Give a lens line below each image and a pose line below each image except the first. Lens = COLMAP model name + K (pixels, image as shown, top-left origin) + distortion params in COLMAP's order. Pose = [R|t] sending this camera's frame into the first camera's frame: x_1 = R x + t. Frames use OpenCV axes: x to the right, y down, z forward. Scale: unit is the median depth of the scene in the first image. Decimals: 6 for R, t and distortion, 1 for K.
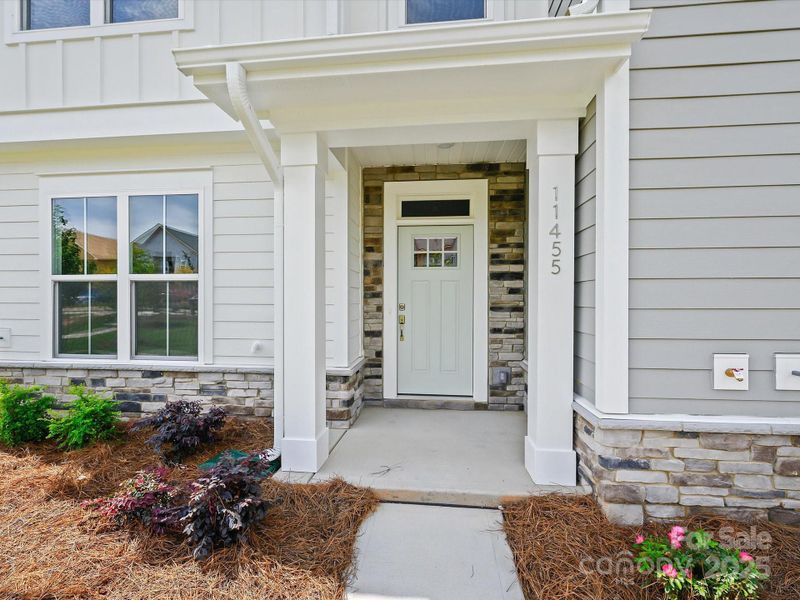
lens RADIAL K [[355.2, 0, 396.3], [0, 355.2, 300.3], [0, 0, 1]] dist [-0.001578, 0.000026]
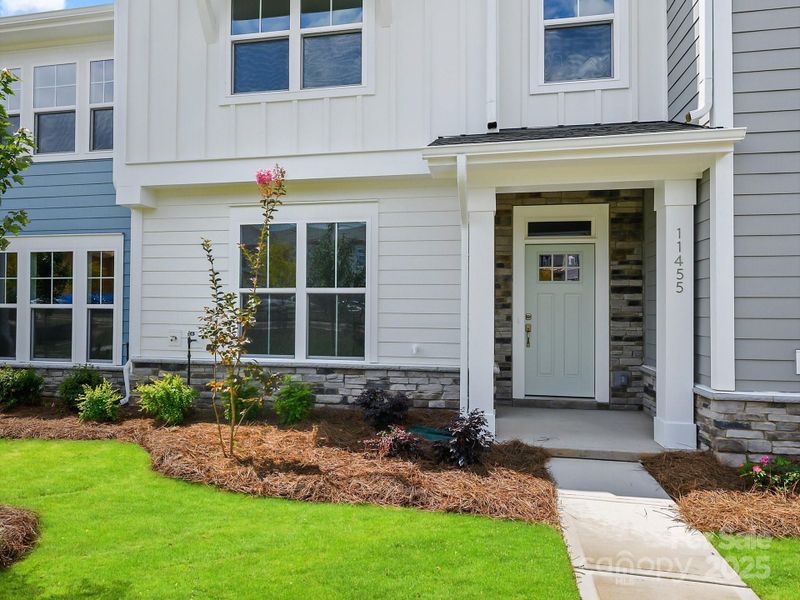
lens RADIAL K [[468.1, 0, 400.0], [0, 468.1, 300.0], [0, 0, 1]] dist [0.001129, -0.000771]
pose [[0.997612, 0.004473, -0.068919, -0.326869], [-0.005921, 0.999766, -0.020817, -0.001280], [0.068810, 0.021175, 0.997405, -0.568407]]
